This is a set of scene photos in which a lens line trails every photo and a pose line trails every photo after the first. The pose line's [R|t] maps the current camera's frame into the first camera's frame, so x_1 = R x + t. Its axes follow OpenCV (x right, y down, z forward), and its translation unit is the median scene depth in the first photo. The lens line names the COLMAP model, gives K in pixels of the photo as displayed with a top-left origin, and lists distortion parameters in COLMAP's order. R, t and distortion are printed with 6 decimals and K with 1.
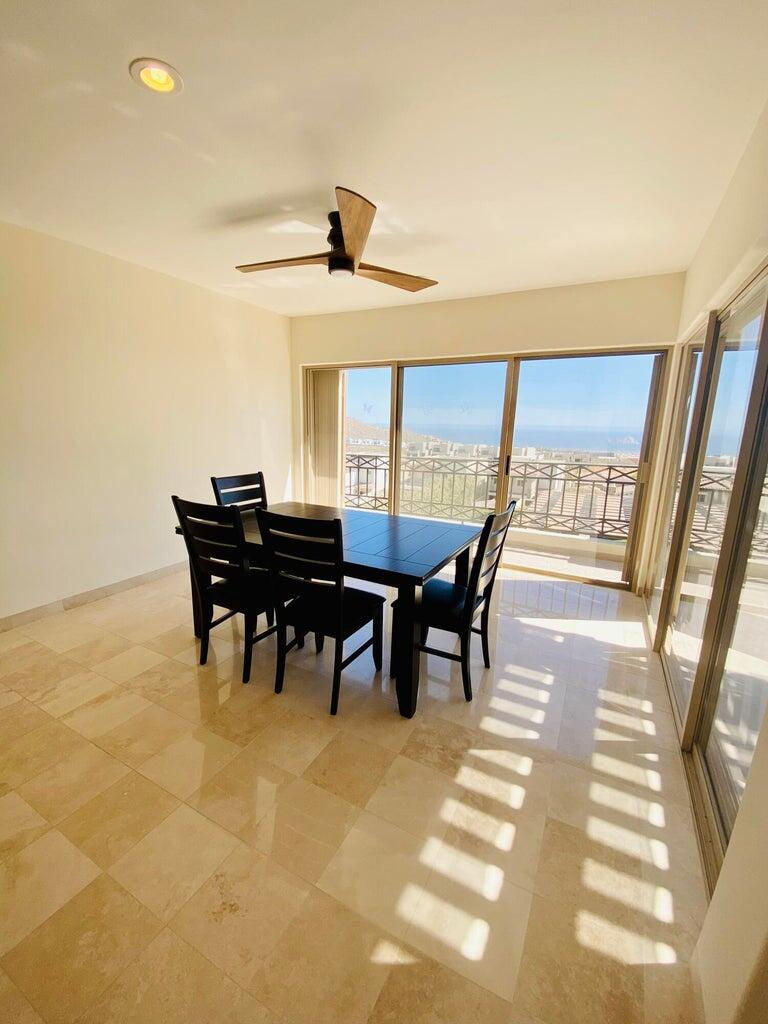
lens RADIAL K [[418.1, 0, 384.6], [0, 418.1, 513.5], [0, 0, 1]] dist [-0.001377, -0.001215]
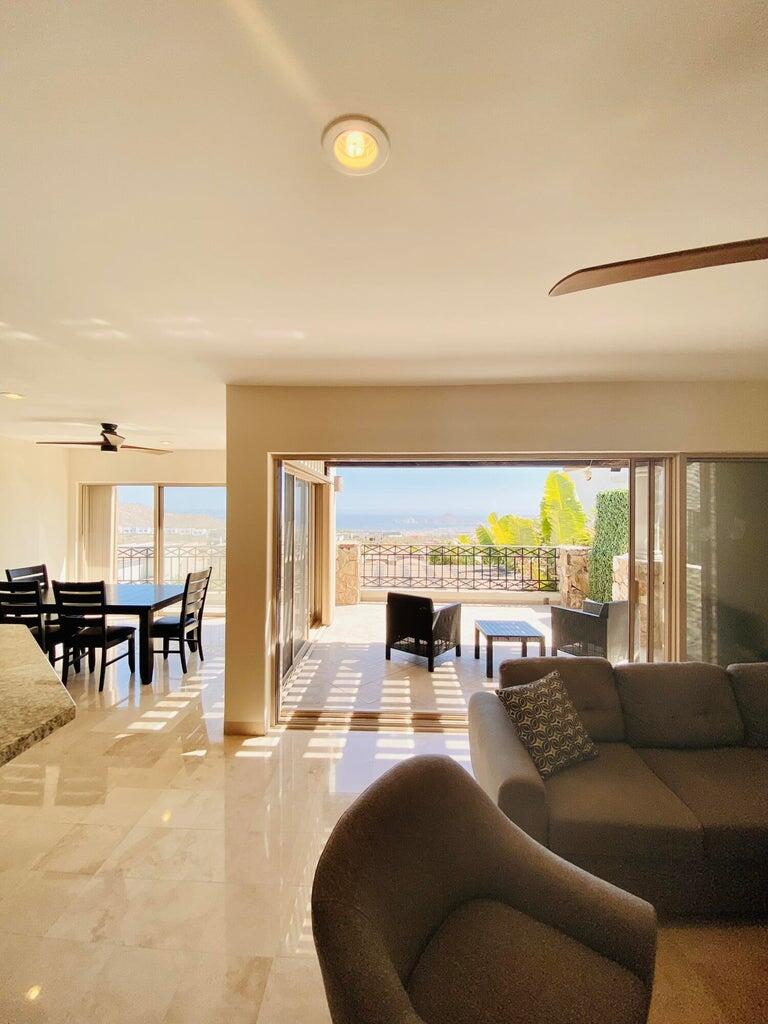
lens RADIAL K [[418.1, 0, 382.7], [0, 418.1, 513.2], [0, 0, 1]] dist [-0.001377, -0.001215]
pose [[0.899390, -0.019801, 0.436698, 0.174856], [0.105995, 0.979041, -0.173908, 0.140320], [-0.424102, 0.202699, 0.882639, -1.095646]]
